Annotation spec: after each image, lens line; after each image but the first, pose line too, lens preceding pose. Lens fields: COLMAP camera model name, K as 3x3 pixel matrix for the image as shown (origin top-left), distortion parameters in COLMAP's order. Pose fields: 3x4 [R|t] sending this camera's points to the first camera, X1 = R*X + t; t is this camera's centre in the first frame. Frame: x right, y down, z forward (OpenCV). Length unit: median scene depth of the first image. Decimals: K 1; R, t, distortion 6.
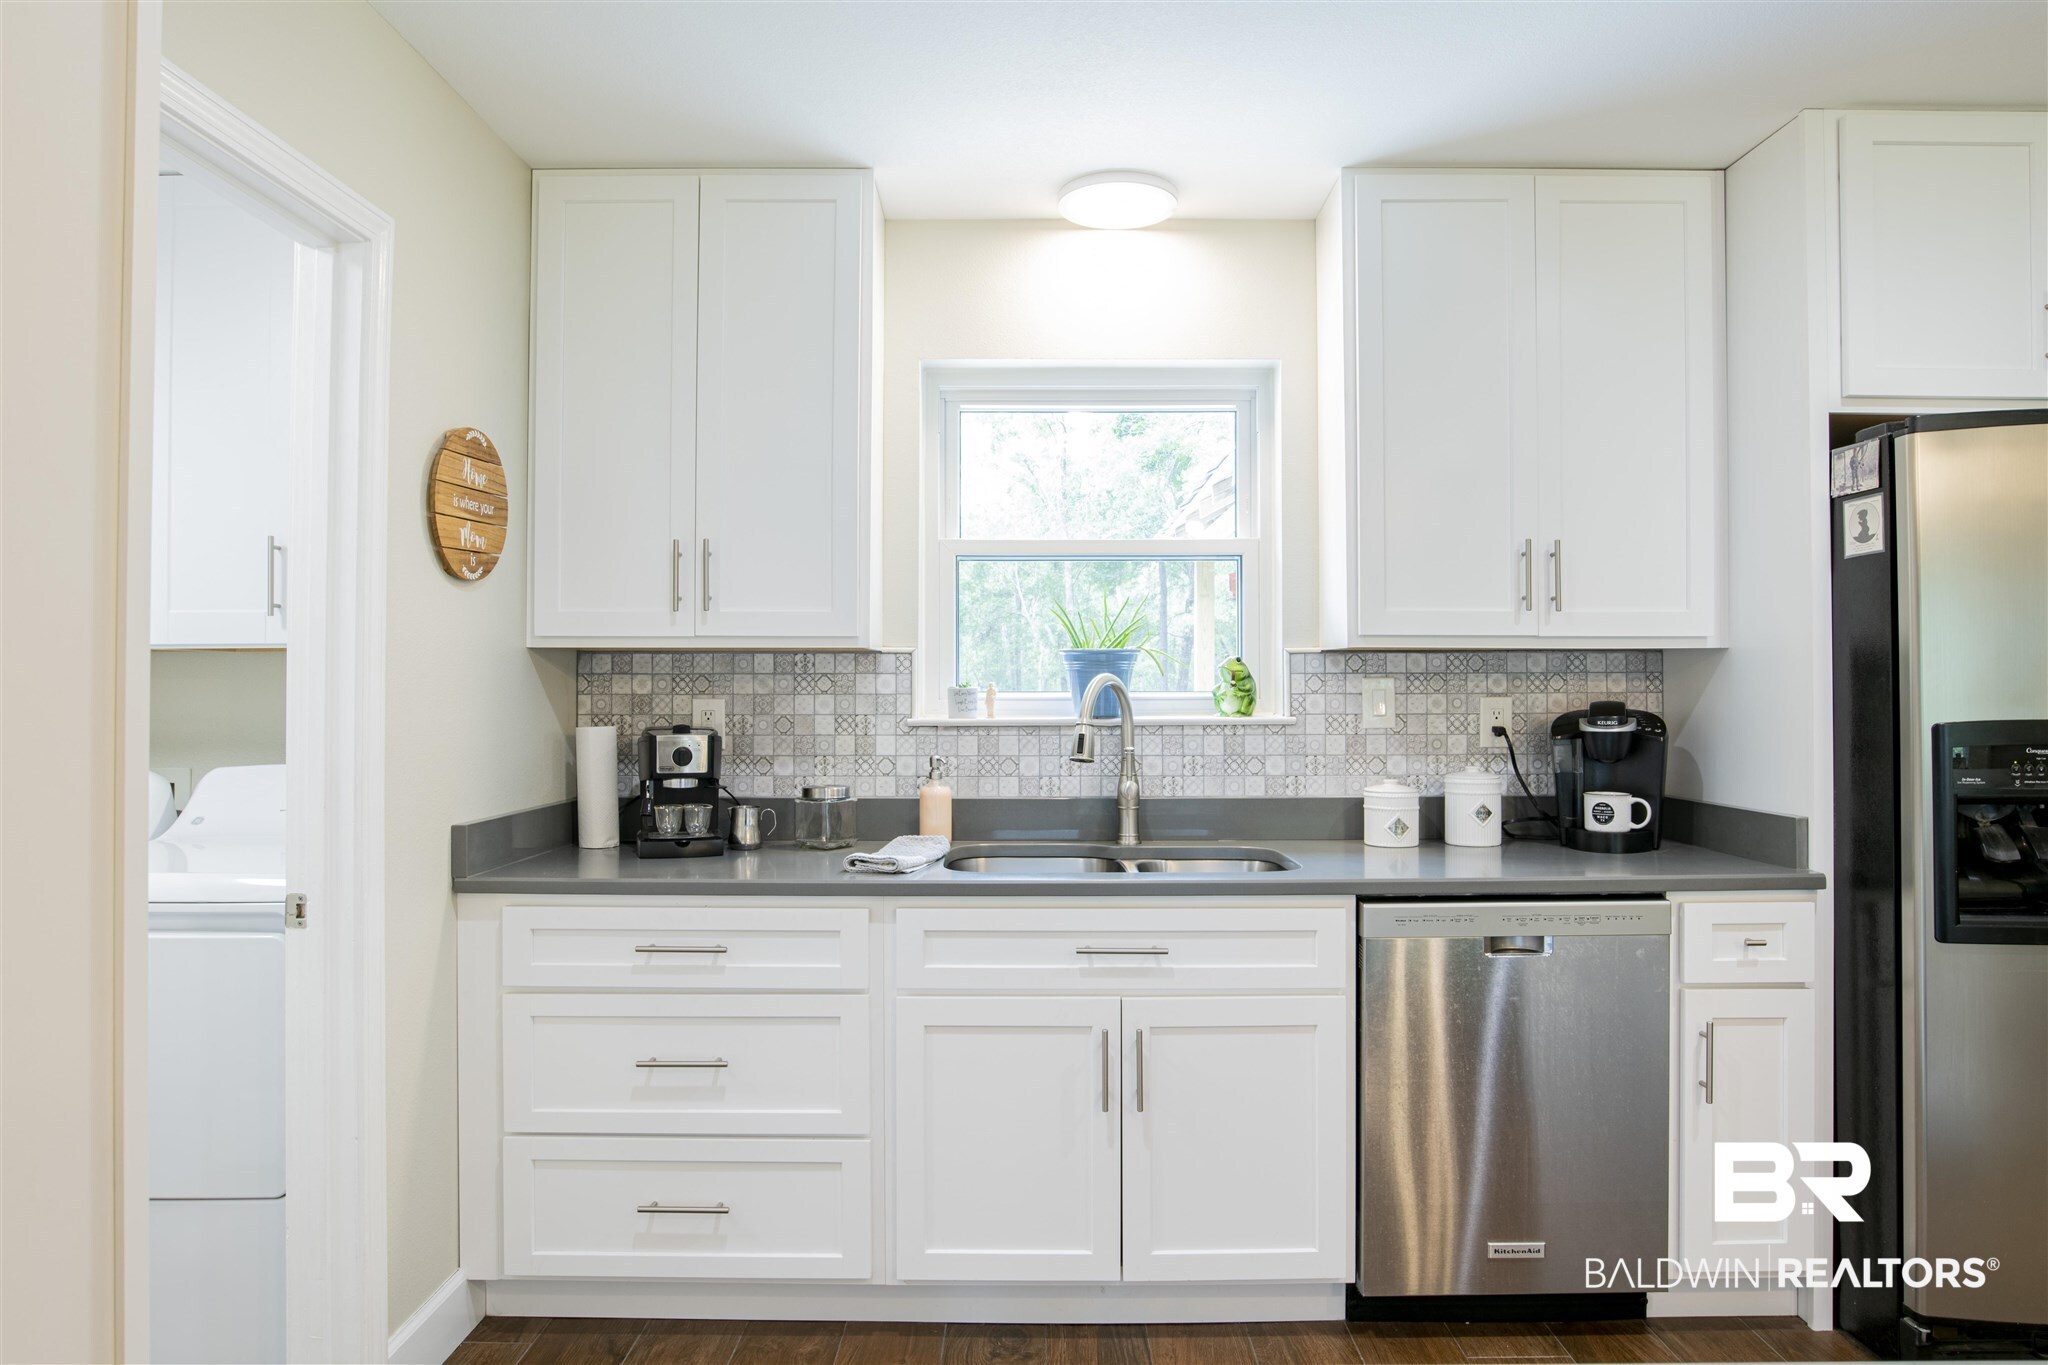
lens RADIAL K [[1164.1, 0, 1027.6], [0, 1164.1, 672.0], [0, 0, 1]] dist [-0.004535, -0.000397]
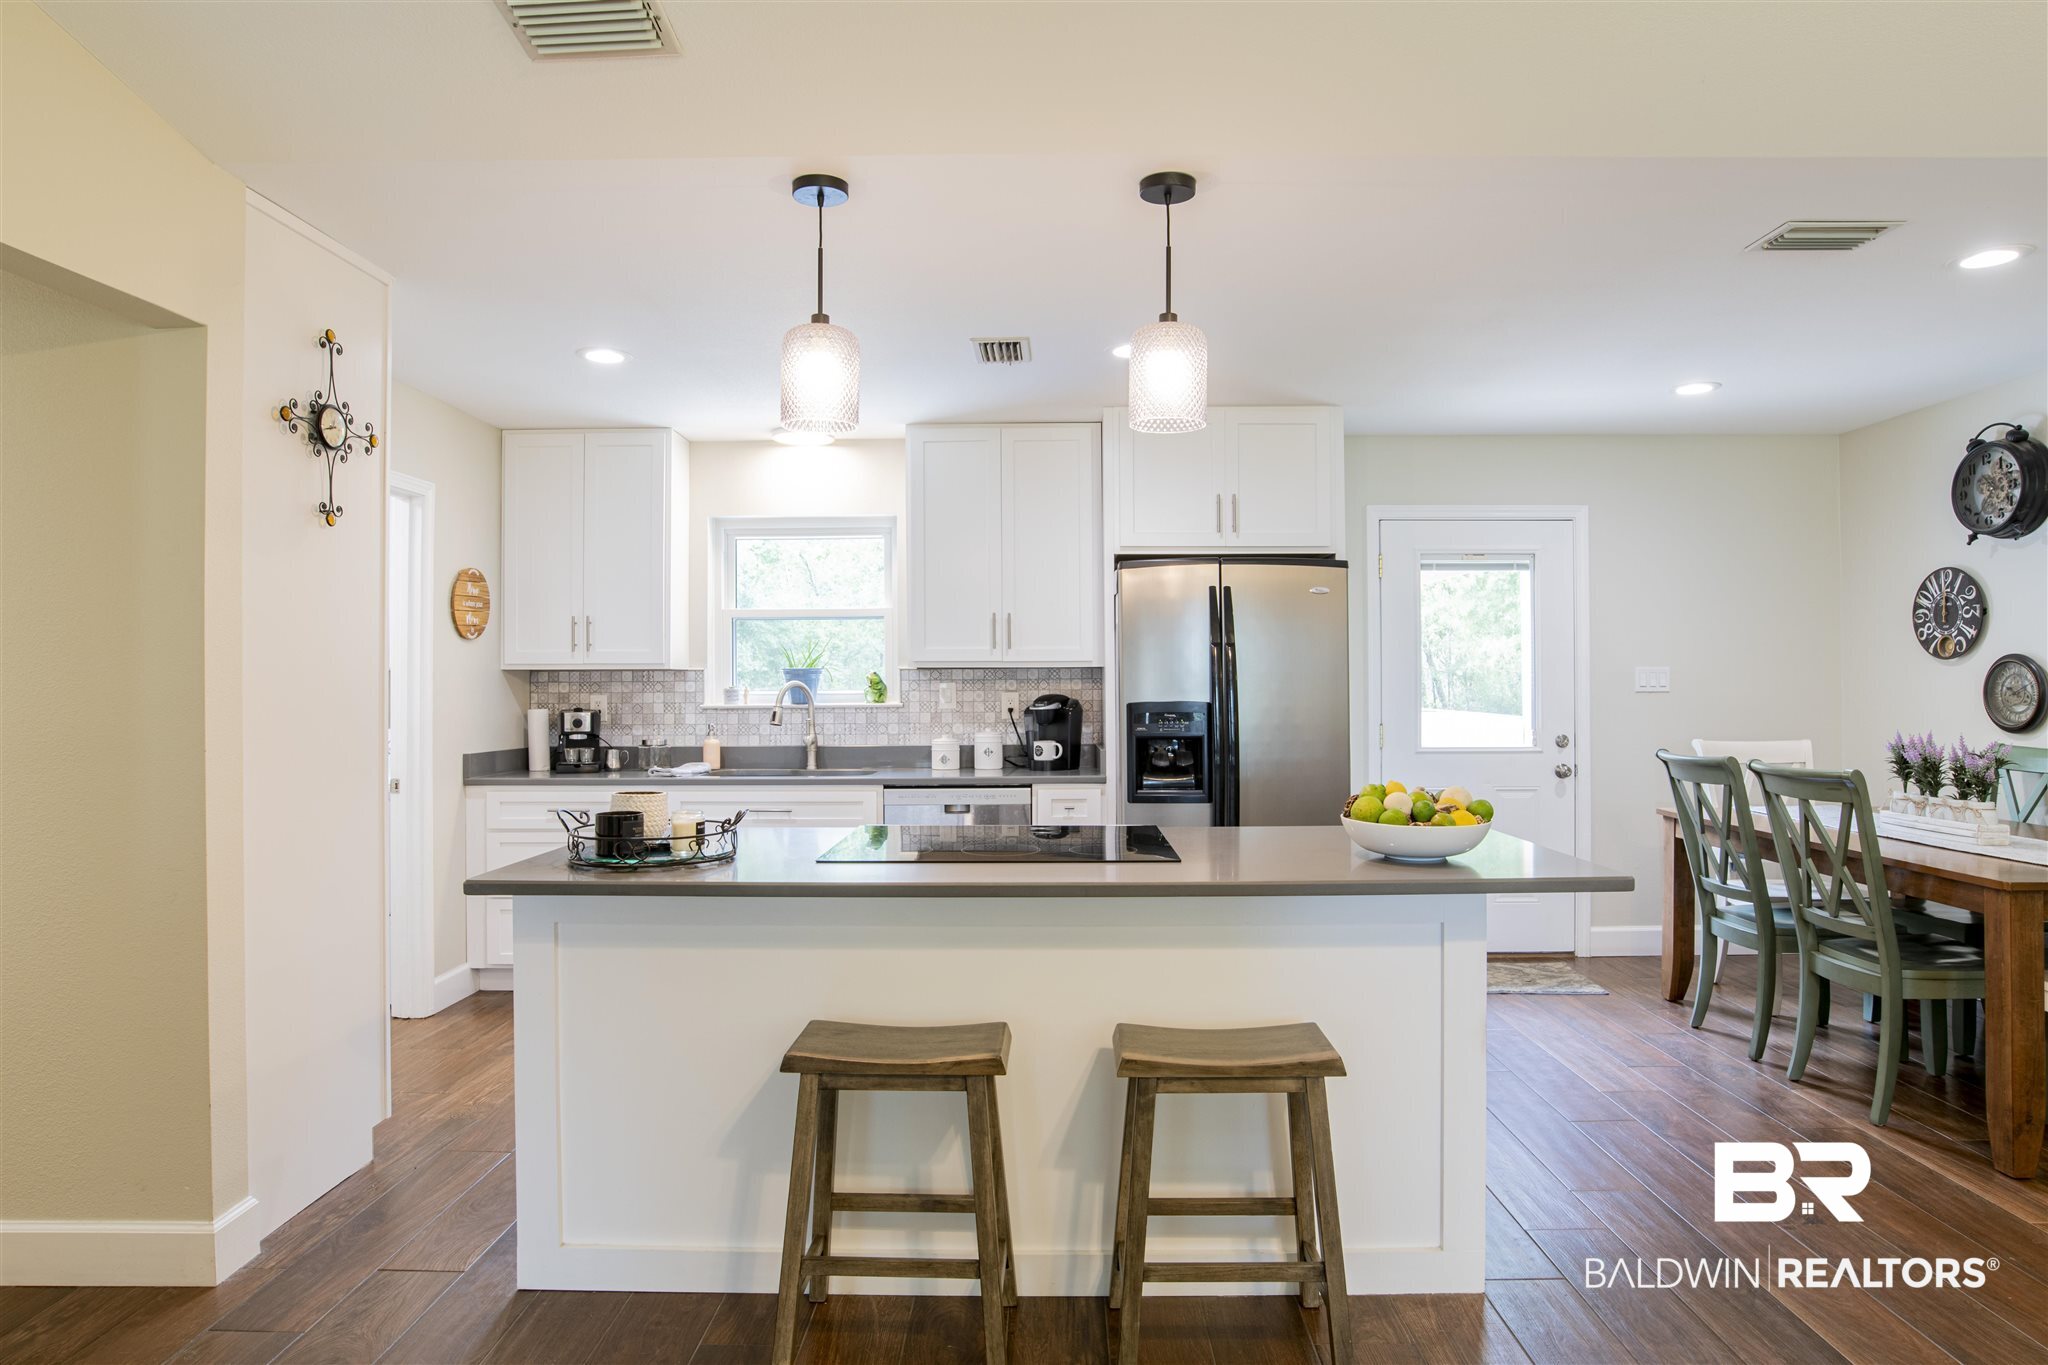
lens RADIAL K [[1211.0, 0, 1020.5], [0, 1211.0, 679.4], [0, 0, 1]] dist [0.019343, -0.000190]
pose [[0.998418, -0.005072, -0.055993, 0.546016], [0.005120, 0.999987, 0.000712, -0.000581], [0.055989, -0.000998, 0.998431, -0.982614]]
